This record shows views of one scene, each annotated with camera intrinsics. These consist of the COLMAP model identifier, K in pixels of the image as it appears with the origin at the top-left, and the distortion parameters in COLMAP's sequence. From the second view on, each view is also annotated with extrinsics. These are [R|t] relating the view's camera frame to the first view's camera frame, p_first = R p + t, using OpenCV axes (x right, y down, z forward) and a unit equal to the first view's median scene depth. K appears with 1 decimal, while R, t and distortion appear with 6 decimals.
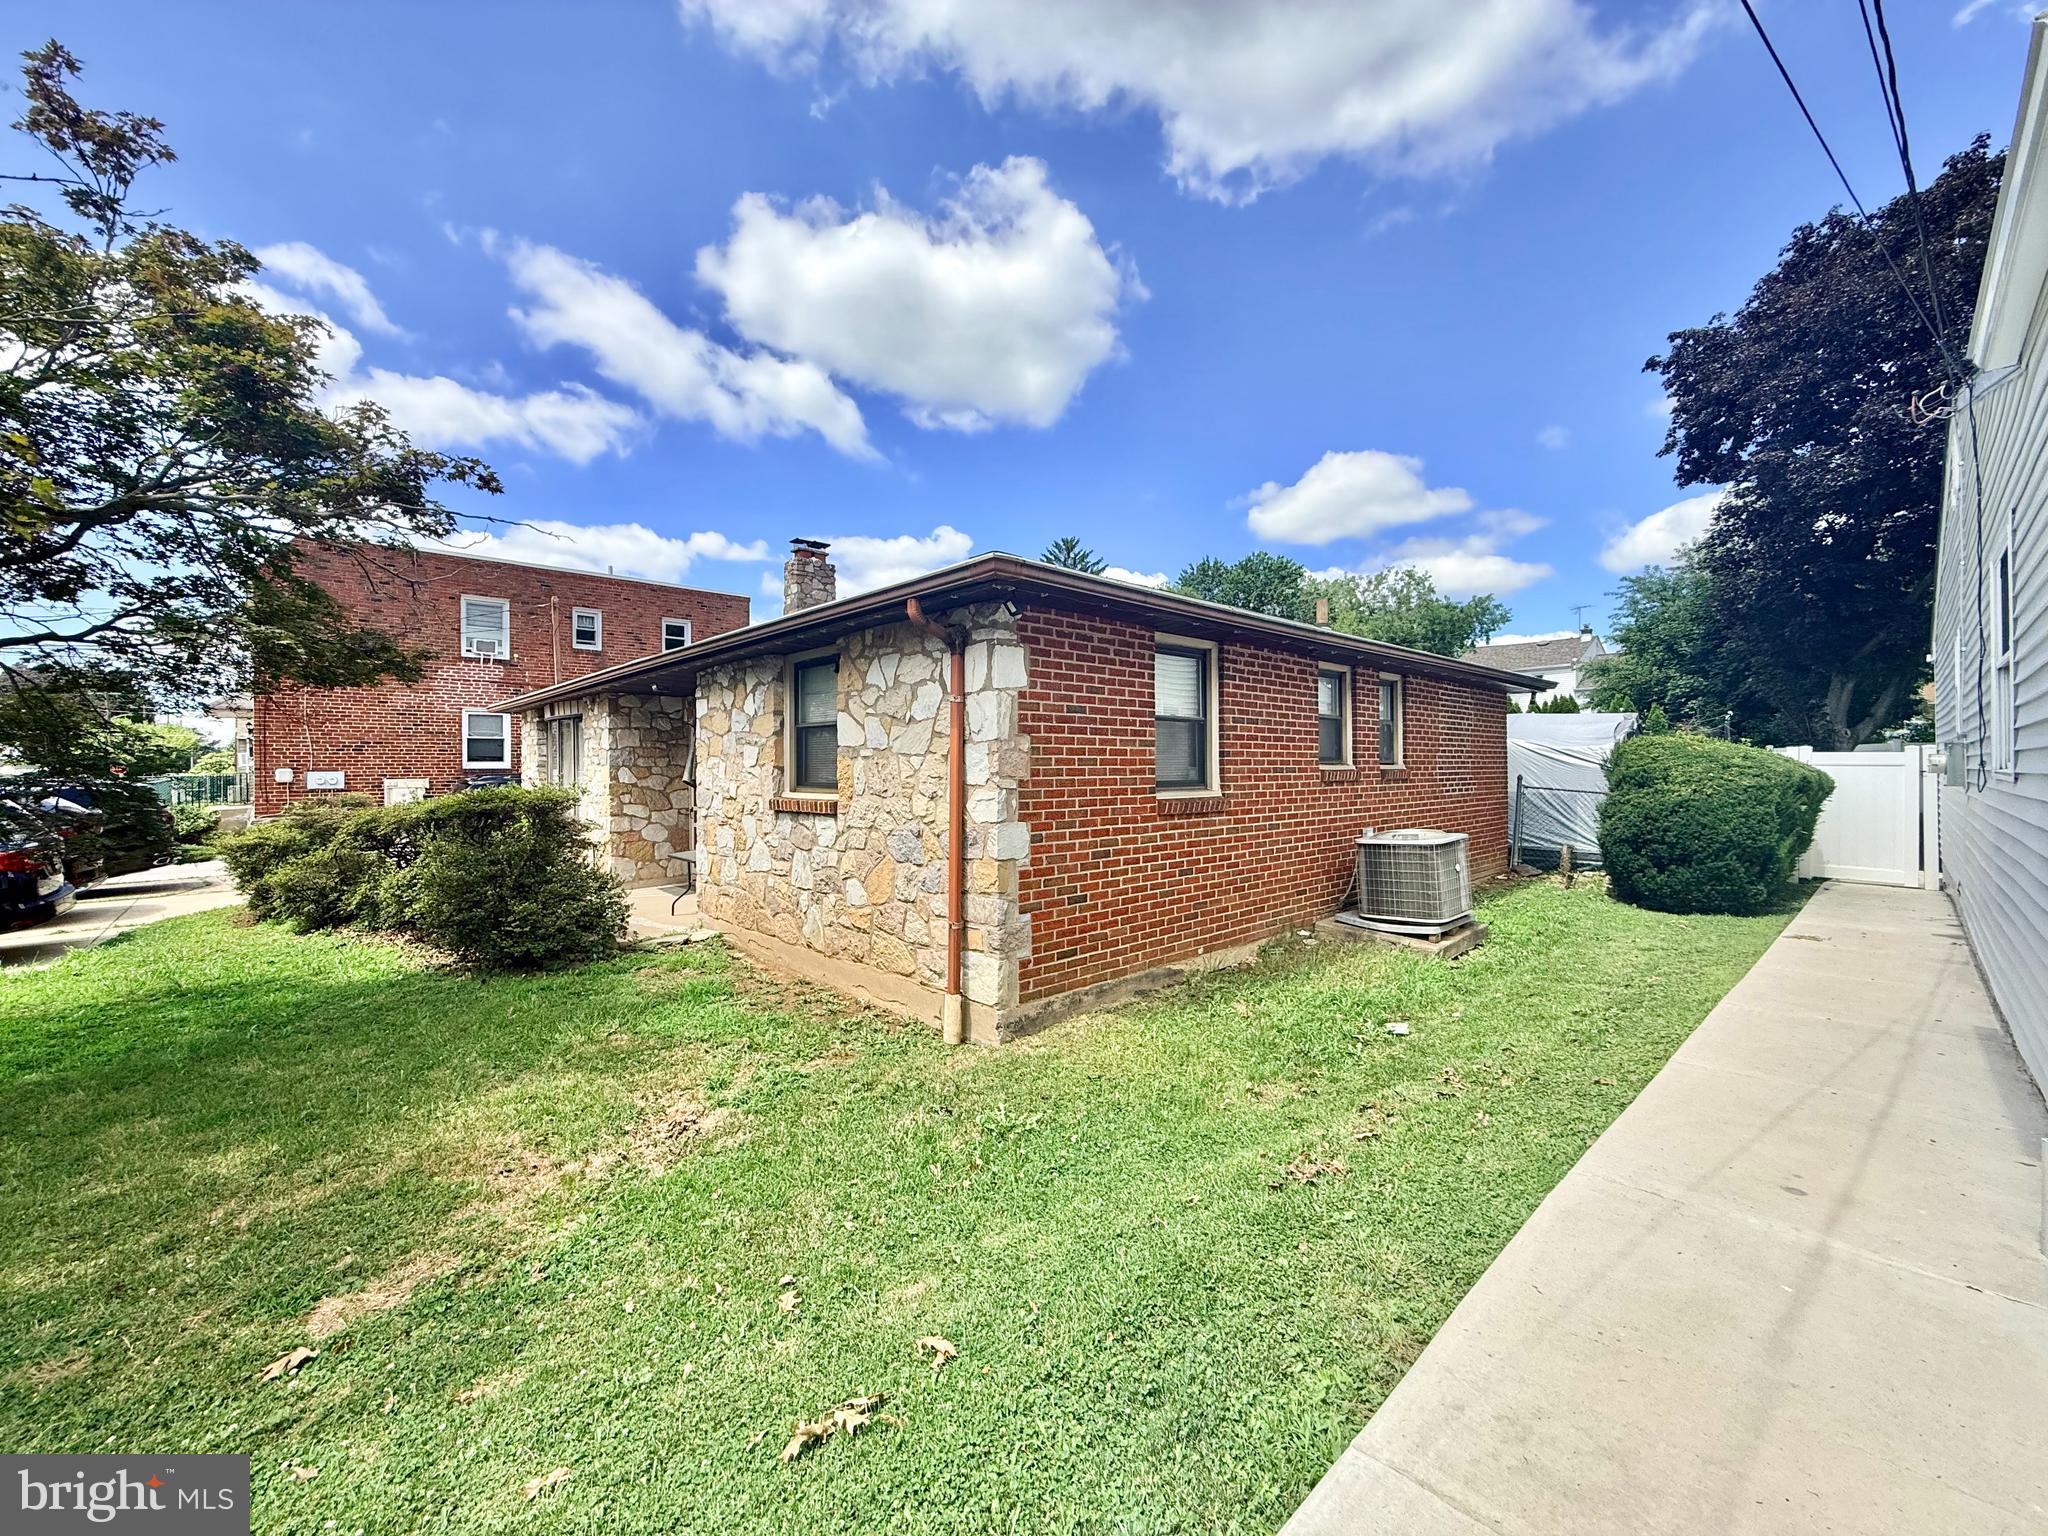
lens RADIAL K [[818.2, 0, 1017.8], [0, 818.2, 762.5], [0, 0, 1]] dist [0.000994, -0.000648]
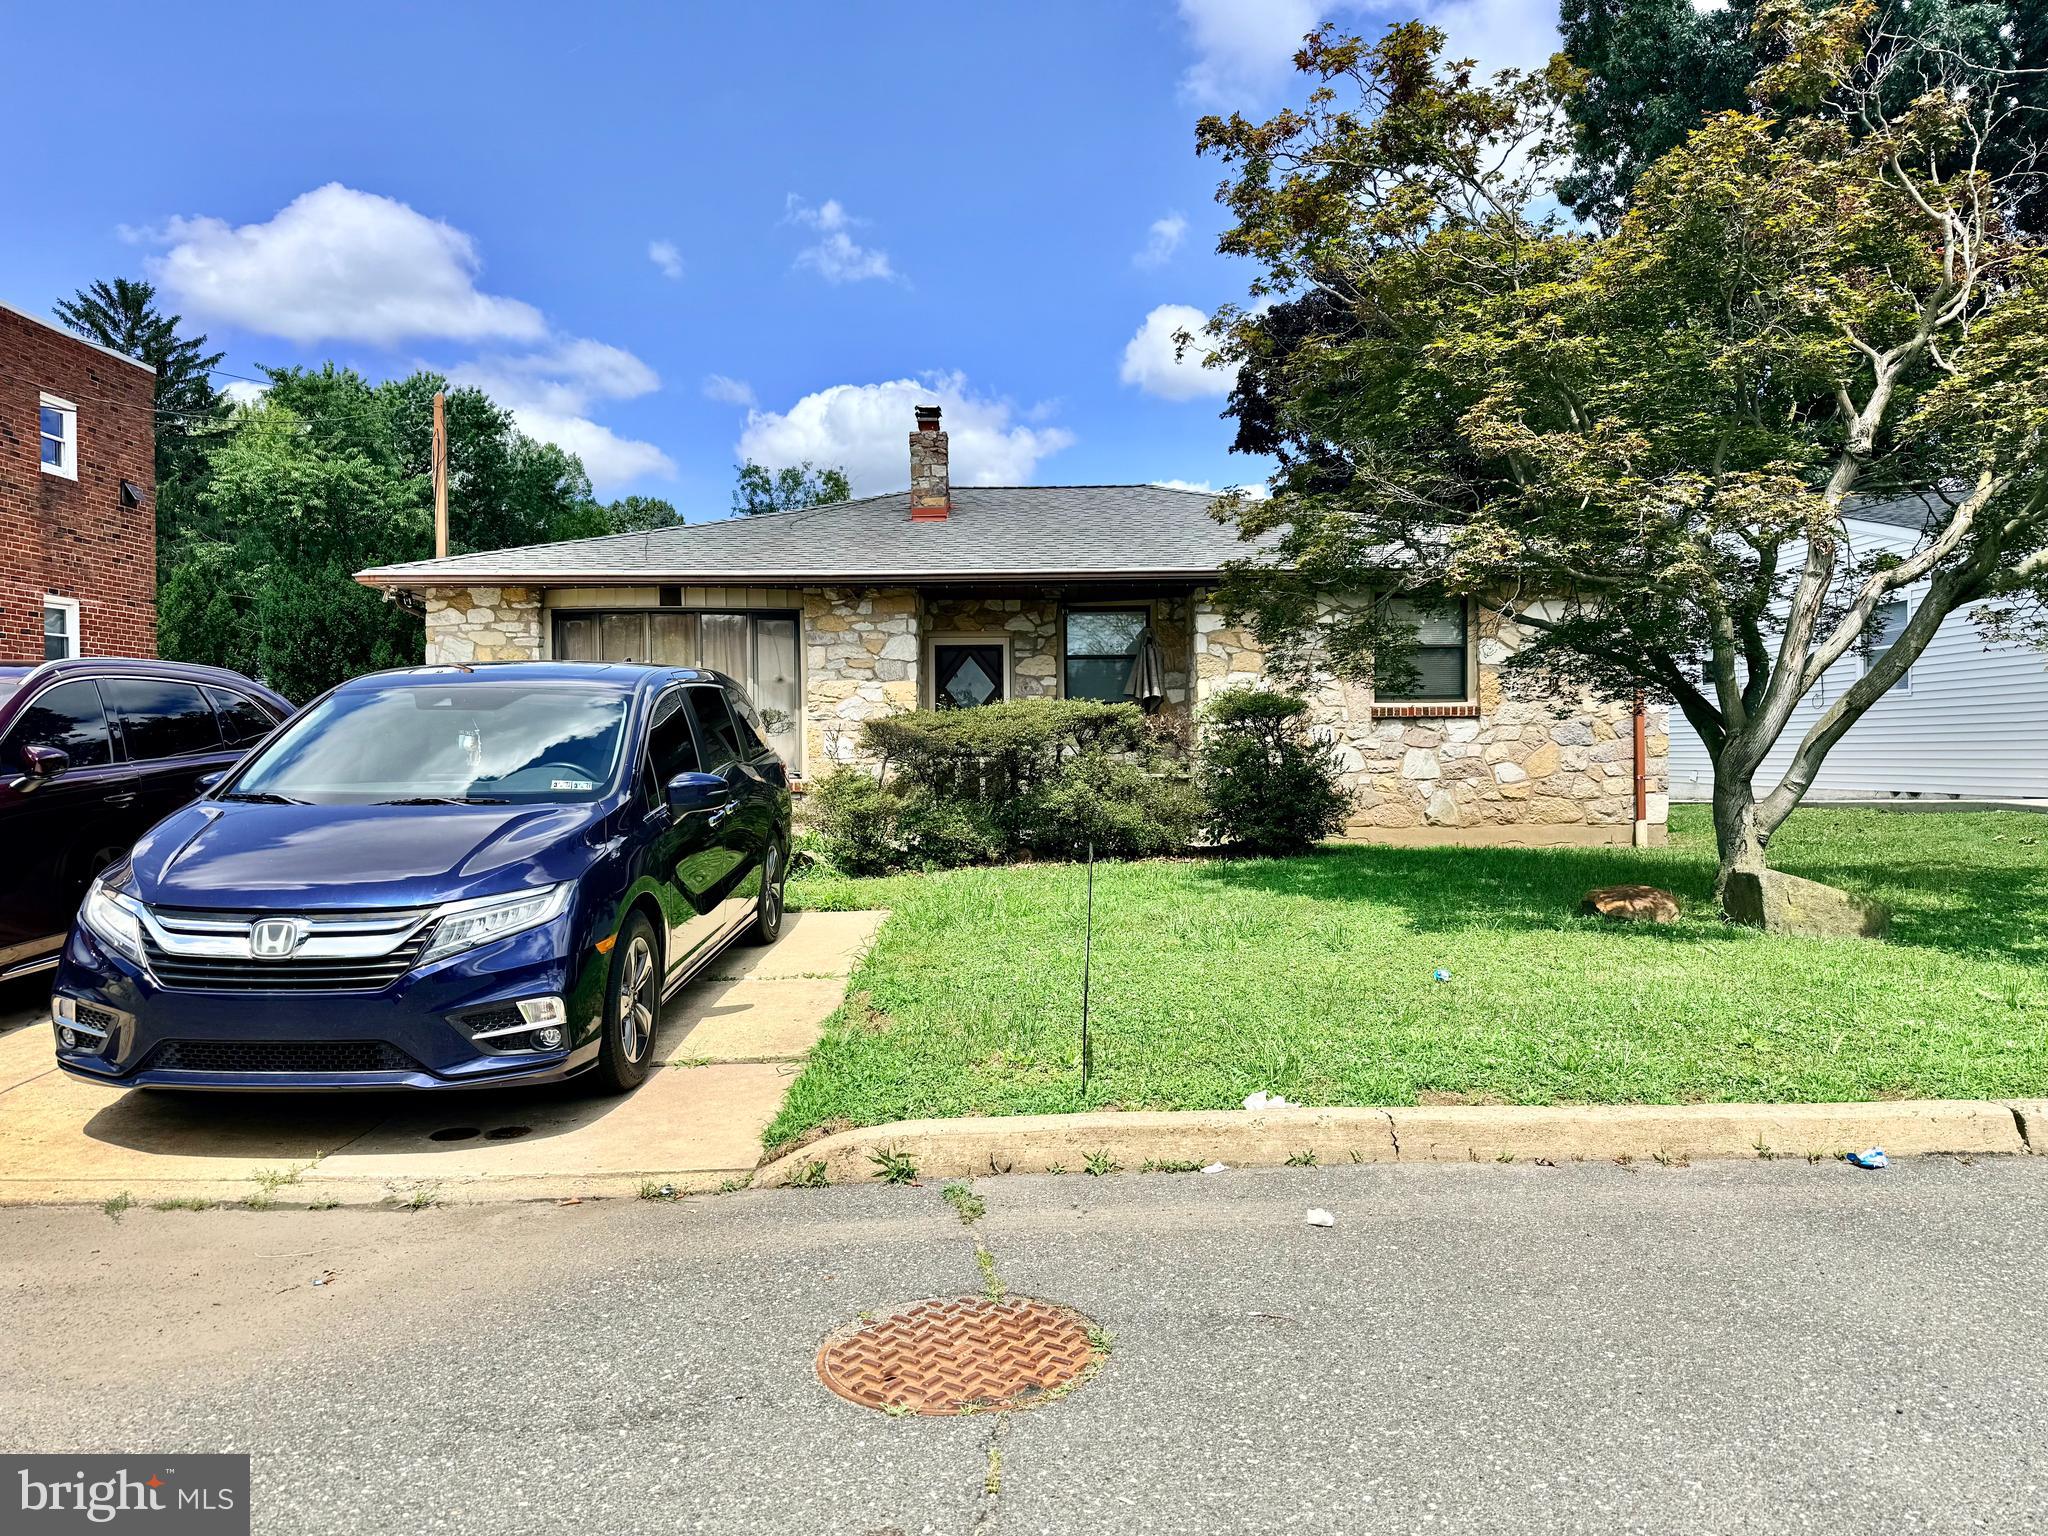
lens RADIAL K [[1416.2, 0, 1024.0], [0, 1416.2, 768.0], [0, 0, 1]] dist [0.114529, -0.173906]
pose [[0.675820, -0.006689, 0.737036, -2.281880], [-0.001839, 0.999940, 0.010761, 0.116416], [-0.737064, -0.008628, 0.675768, -0.010964]]
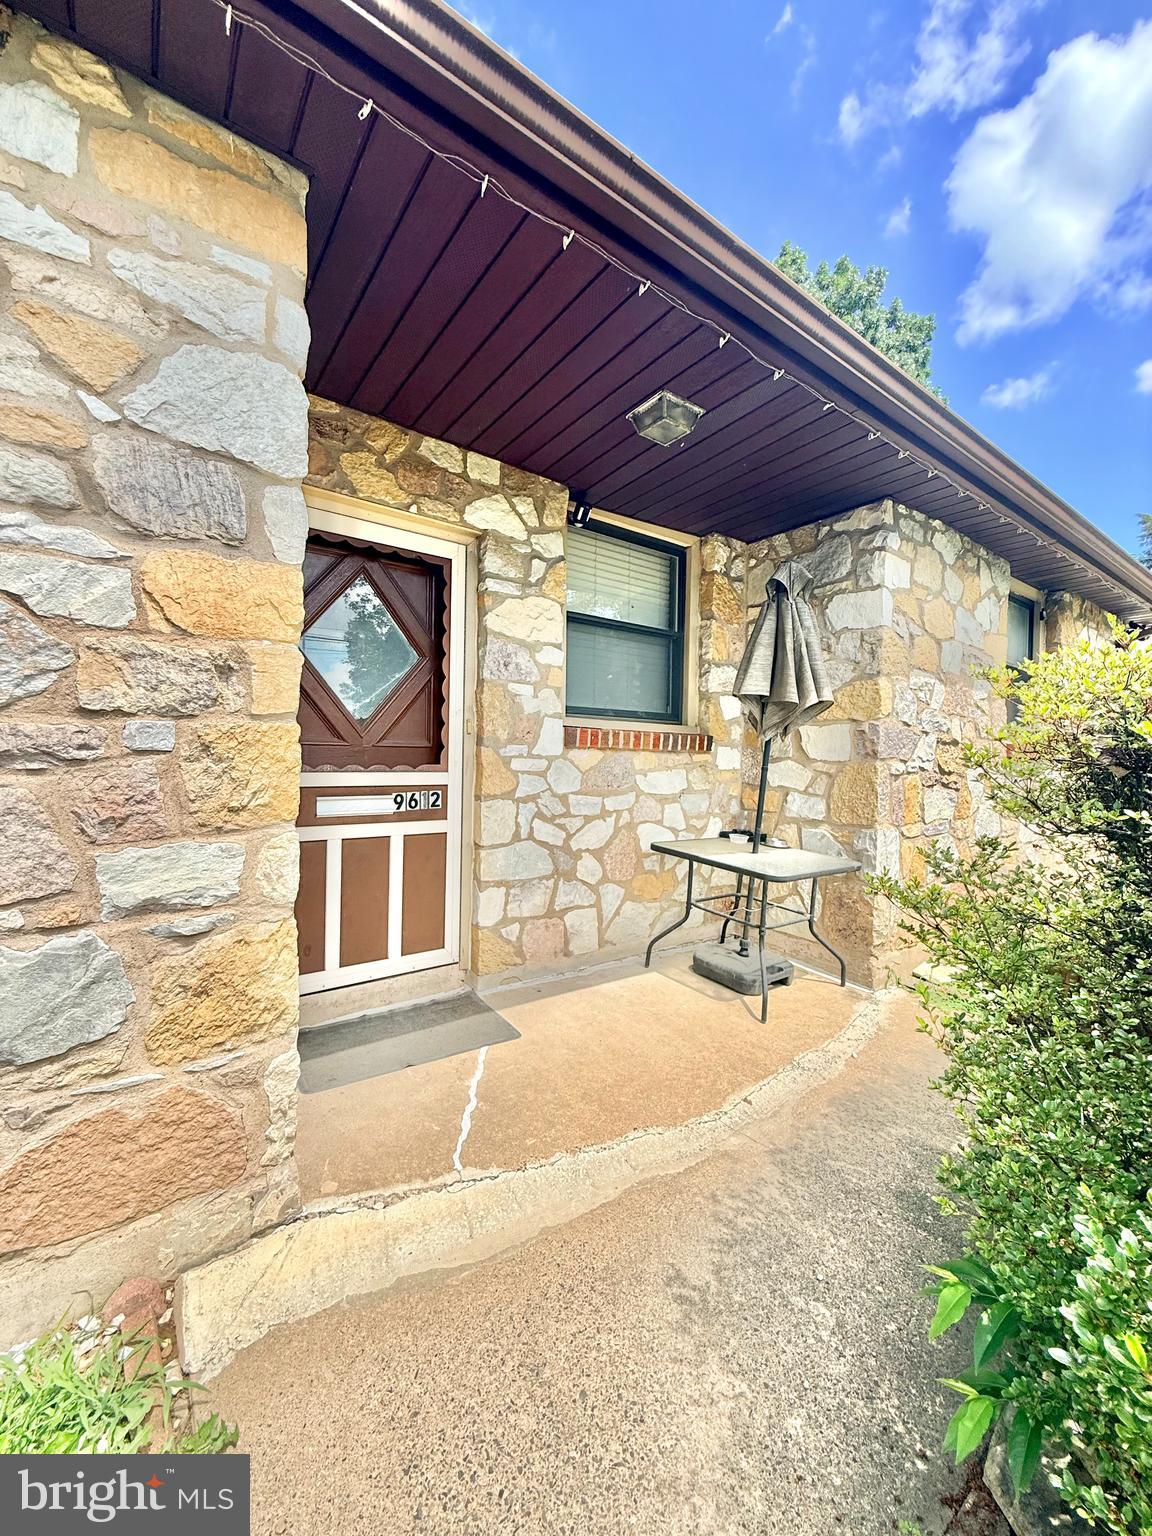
lens RADIAL K [[613.6, 0, 579.6], [0, 613.6, 765.2], [0, 0, 1]] dist [0.000994, -0.000648]
pose [[0.105536, -0.009306, 0.994372, -1.007258], [-0.029849, 0.999476, 0.012522, 0.076251], [-0.993967, -0.031003, 0.105203, 1.453830]]
